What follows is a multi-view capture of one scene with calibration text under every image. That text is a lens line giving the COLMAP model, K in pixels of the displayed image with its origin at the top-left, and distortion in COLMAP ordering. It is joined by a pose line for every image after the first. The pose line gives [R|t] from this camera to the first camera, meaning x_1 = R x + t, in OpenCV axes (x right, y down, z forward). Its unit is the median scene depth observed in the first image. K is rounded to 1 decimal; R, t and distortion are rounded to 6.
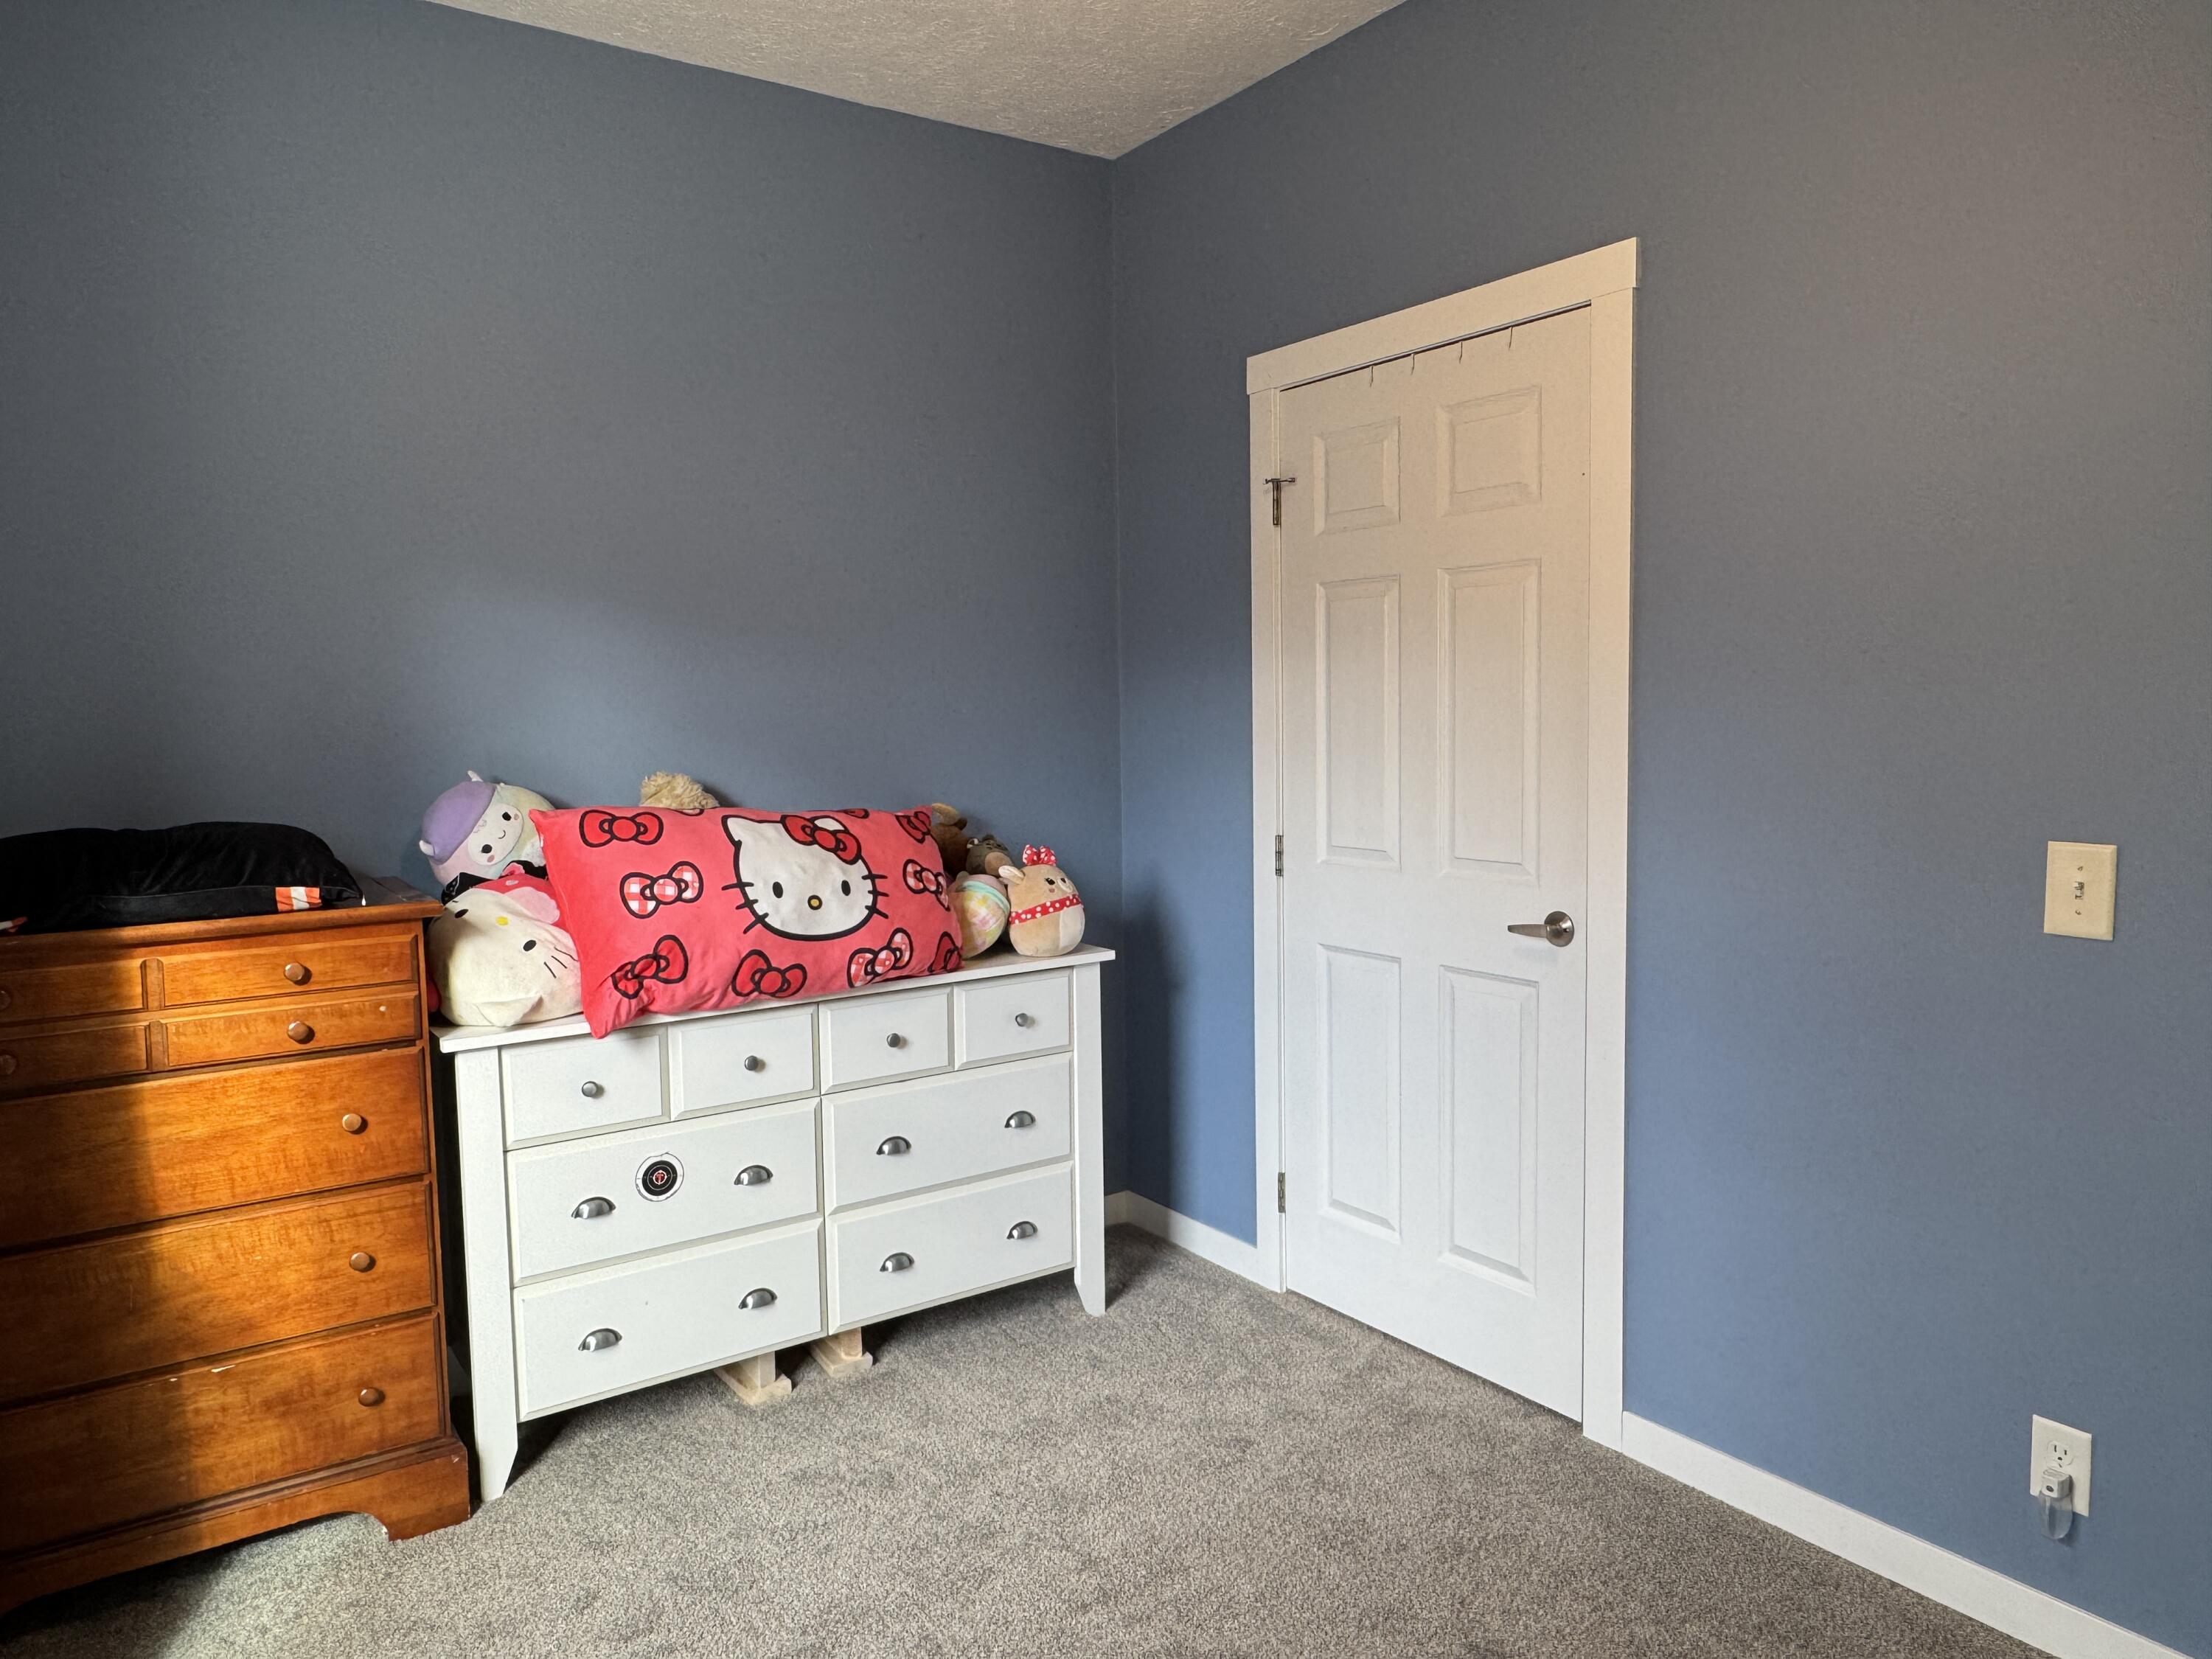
lens RADIAL K [[1488.0, 0, 1102.6], [0, 1488.0, 831.2], [0, 0, 1]] dist [-0.003546, 0.002900]
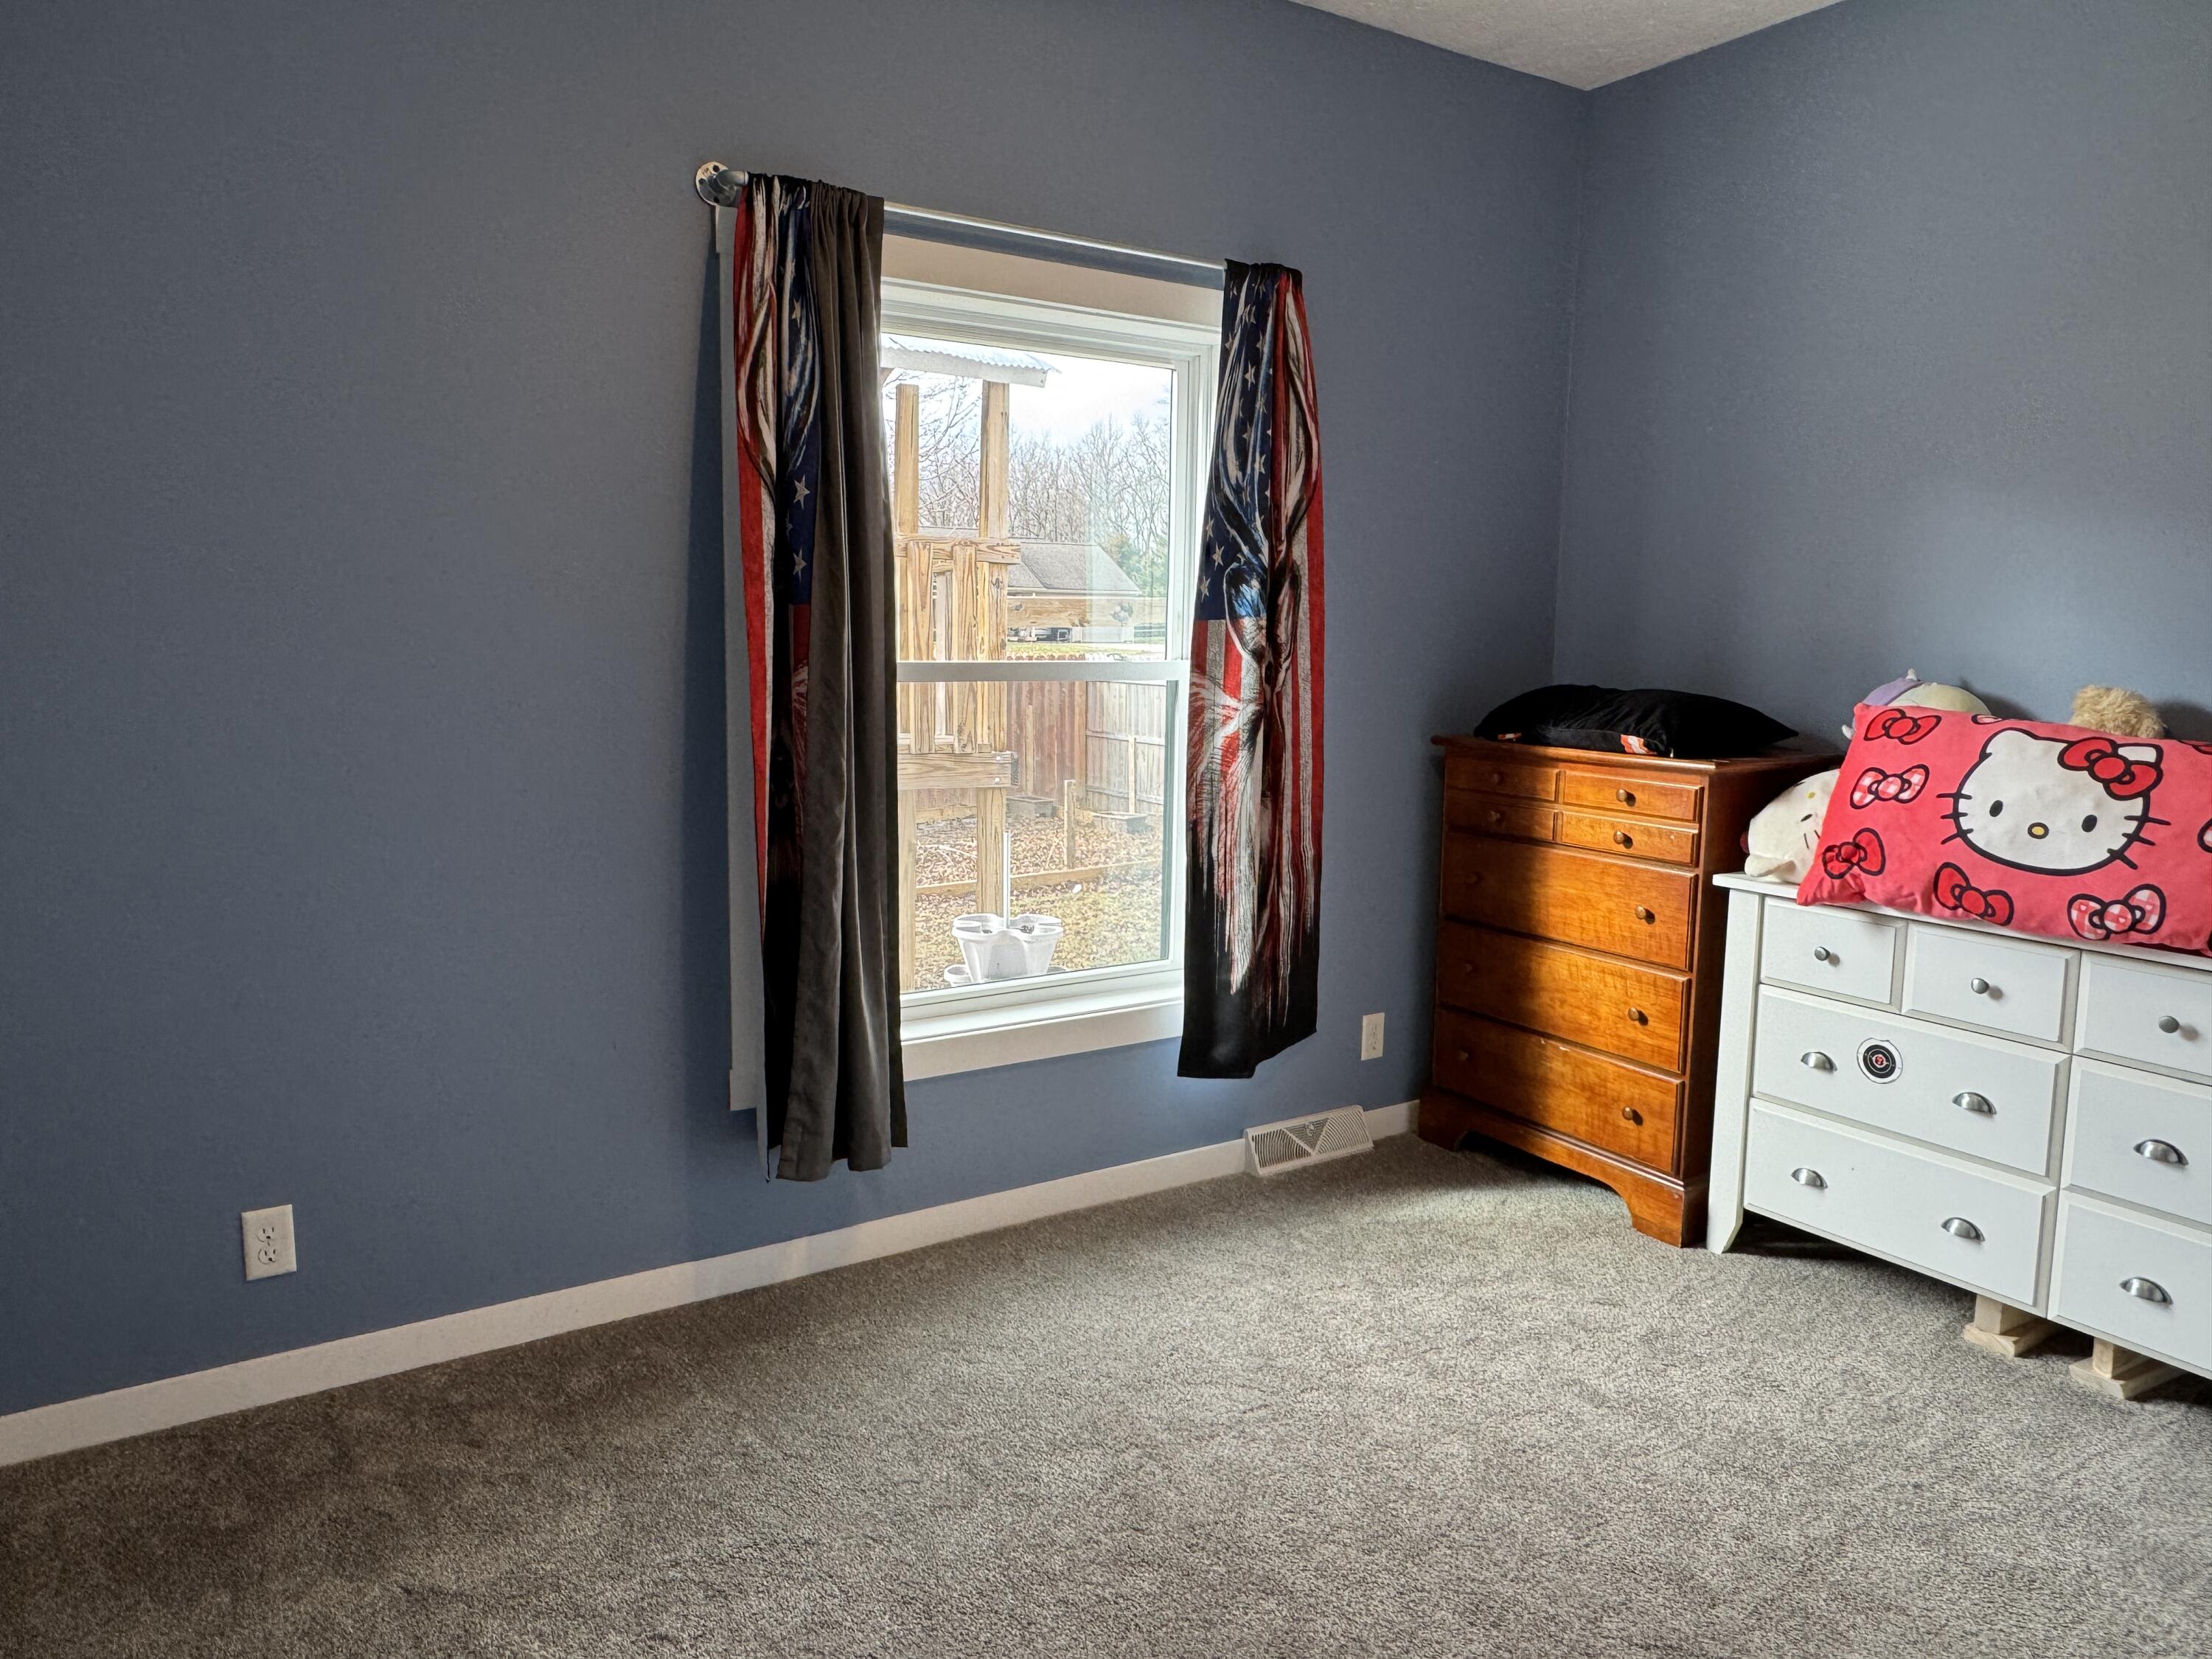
lens RADIAL K [[1488.0, 0, 1099.2], [0, 1488.0, 827.4], [0, 0, 1]] dist [-0.003546, 0.002900]
pose [[-0.040747, 0.152887, -0.987403, 0.766141], [-0.098164, 0.982831, 0.156230, -0.041707], [0.994336, 0.103293, -0.025039, 0.475218]]
